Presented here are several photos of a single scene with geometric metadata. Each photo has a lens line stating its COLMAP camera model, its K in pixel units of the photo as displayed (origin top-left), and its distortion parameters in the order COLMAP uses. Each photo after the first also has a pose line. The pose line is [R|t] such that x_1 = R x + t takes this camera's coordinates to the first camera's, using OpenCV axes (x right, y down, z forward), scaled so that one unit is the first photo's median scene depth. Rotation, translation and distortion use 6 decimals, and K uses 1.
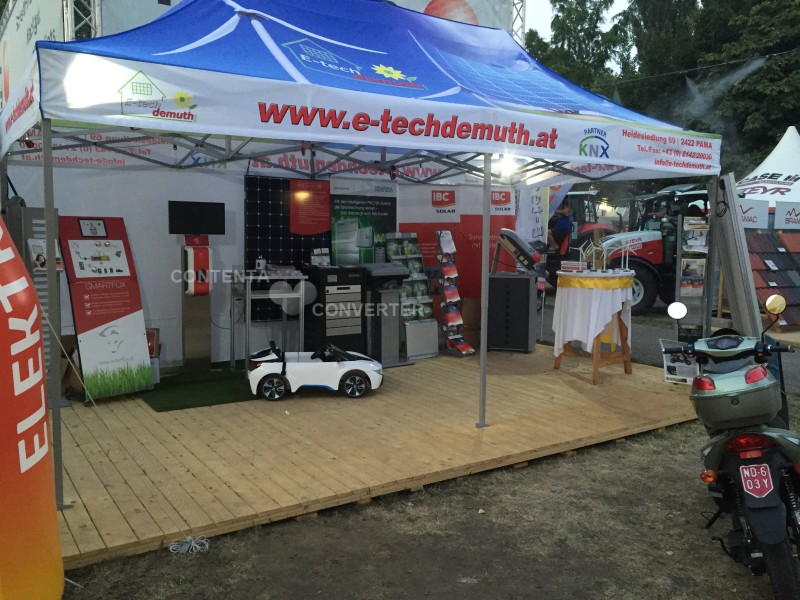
lens RADIAL K [[686.0, 0, 401.0], [0, 686.0, 294.4], [0, 0, 1]] dist [0.094330, -0.125734]
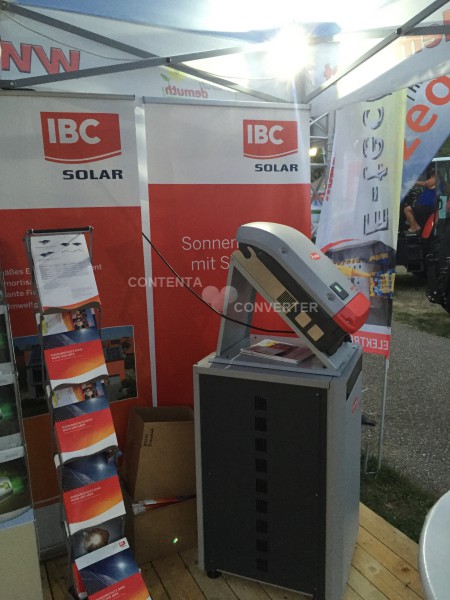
lens RADIAL K [[514.5, 0, 225.0], [0, 514.5, 300.0], [0, 0, 1]] dist [0.094330, -0.125734]
pose [[0.991755, 0.000408, -0.128146, 0.172219], [0.010405, 0.996436, 0.083703, -0.082357], [0.127723, -0.084347, 0.988217, 0.774371]]
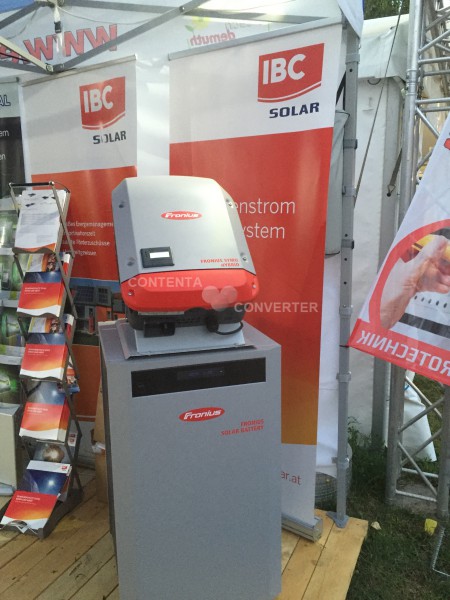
lens RADIAL K [[506.7, 0, 231.7], [0, 506.7, 299.2], [0, 0, 1]] dist [0.086237, -0.112203]
pose [[0.529900, 0.144126, -0.835724, 0.365880], [-0.065827, 0.989470, 0.128903, -0.076537], [0.845502, -0.013292, 0.533807, 0.943146]]
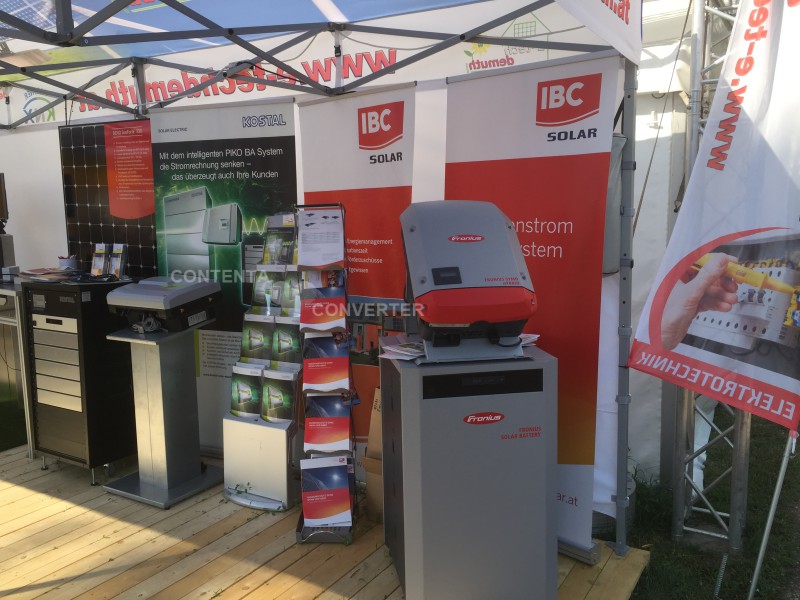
lens RADIAL K [[686.0, 0, 401.0], [0, 686.0, 294.4], [0, 0, 1]] dist [0.094330, -0.125734]
pose [[0.418941, 0.106116, -0.901791, 0.446066], [-0.066268, 0.994072, 0.086189, -0.081762], [0.905592, 0.023652, 0.423490, 0.880265]]
